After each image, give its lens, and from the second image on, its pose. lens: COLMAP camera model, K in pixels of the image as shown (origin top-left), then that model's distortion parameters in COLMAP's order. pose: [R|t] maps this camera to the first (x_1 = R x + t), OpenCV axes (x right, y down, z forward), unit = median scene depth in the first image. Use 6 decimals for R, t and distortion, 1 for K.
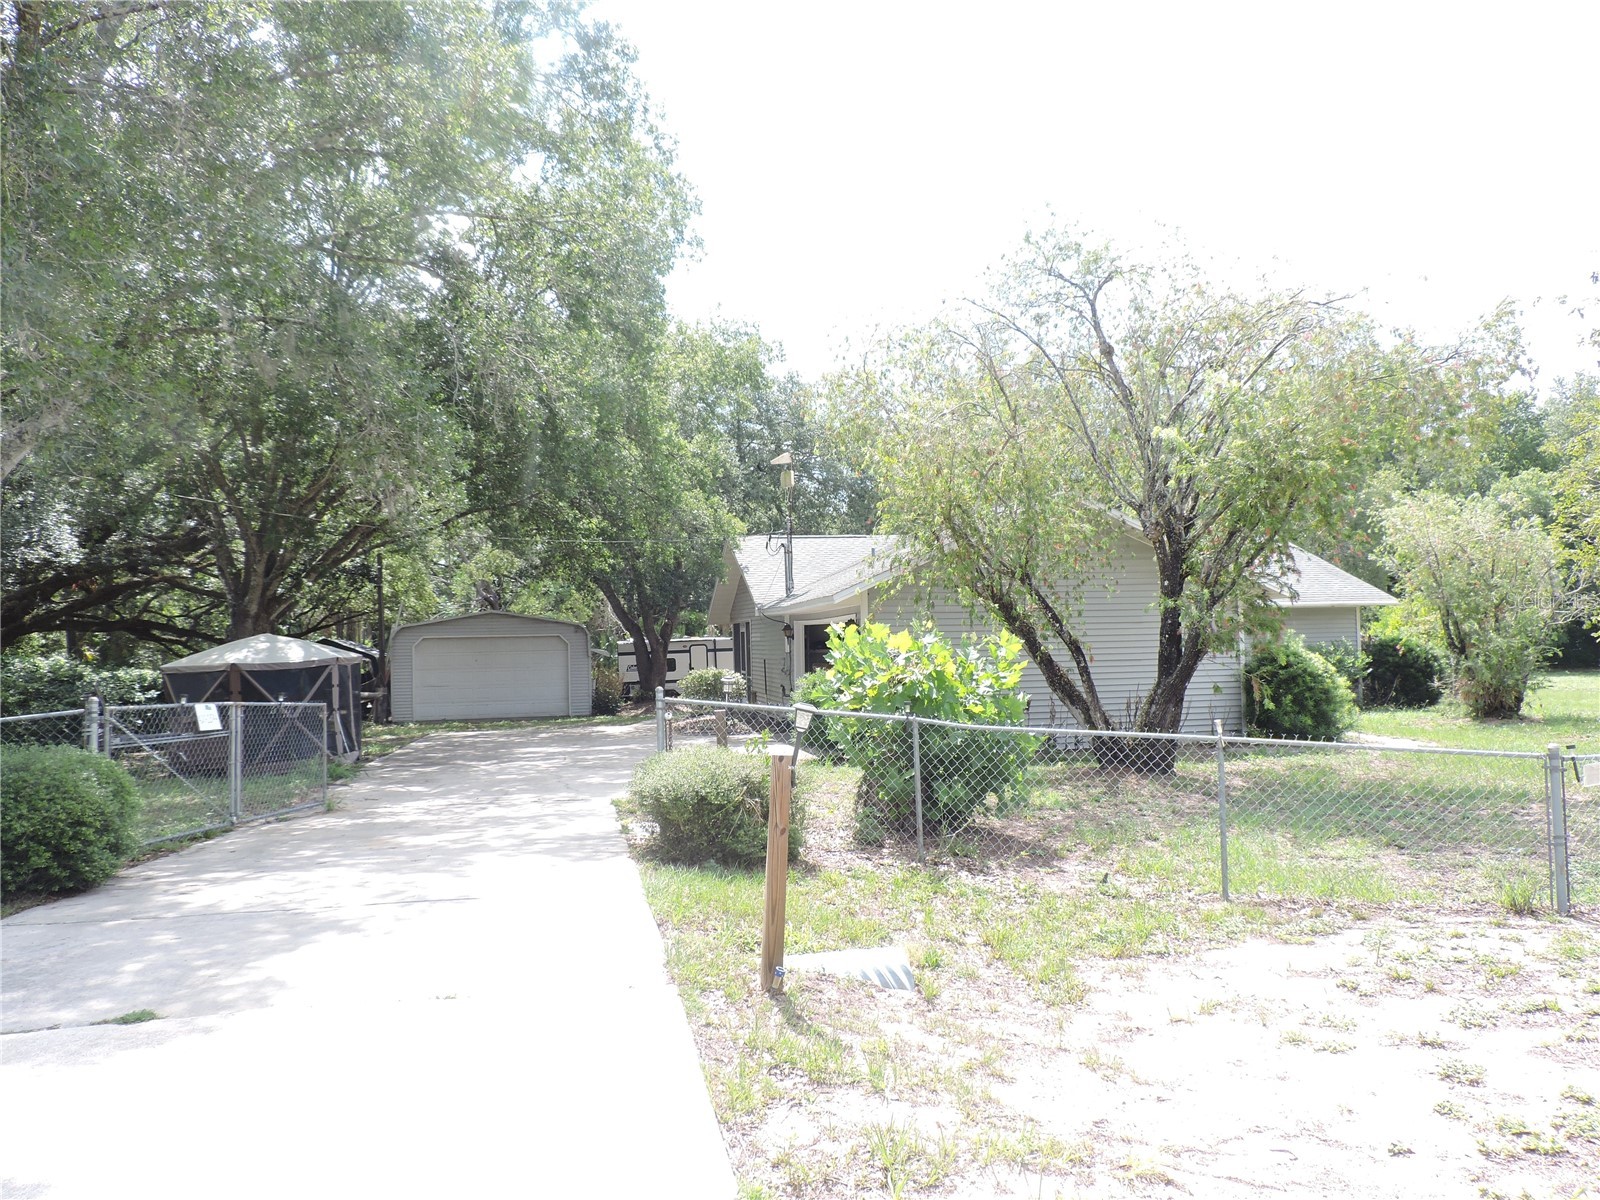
lens RADIAL K [[1129.8, 0, 800.0], [0, 1129.8, 600.0], [0, 0, 1]] dist [-0.018539, 0.001131]
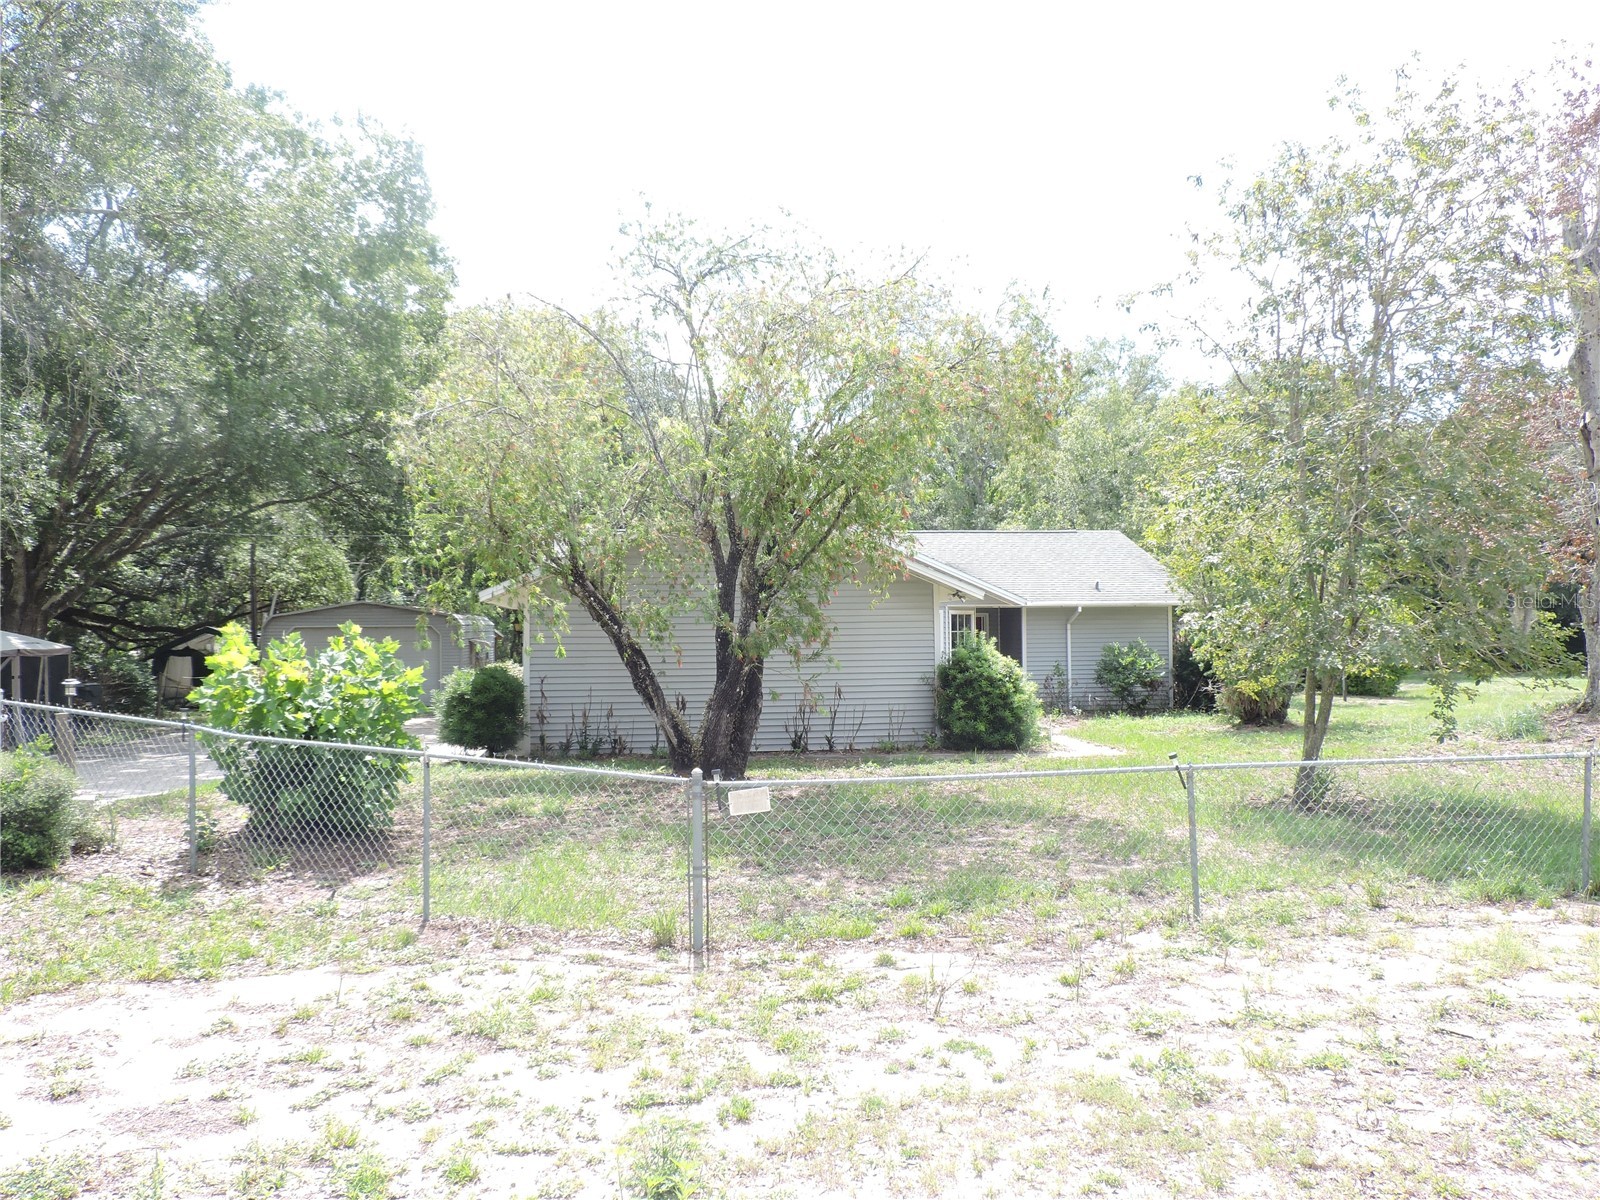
lens RADIAL K [[1129.8, 0, 800.0], [0, 1129.8, 600.0], [0, 0, 1]] dist [-0.018539, 0.001131]
pose [[0.999058, 0.009515, -0.042348, 0.334136], [-0.009123, 0.999914, 0.009458, -0.009272], [0.042435, -0.009063, 0.999058, 0.024308]]
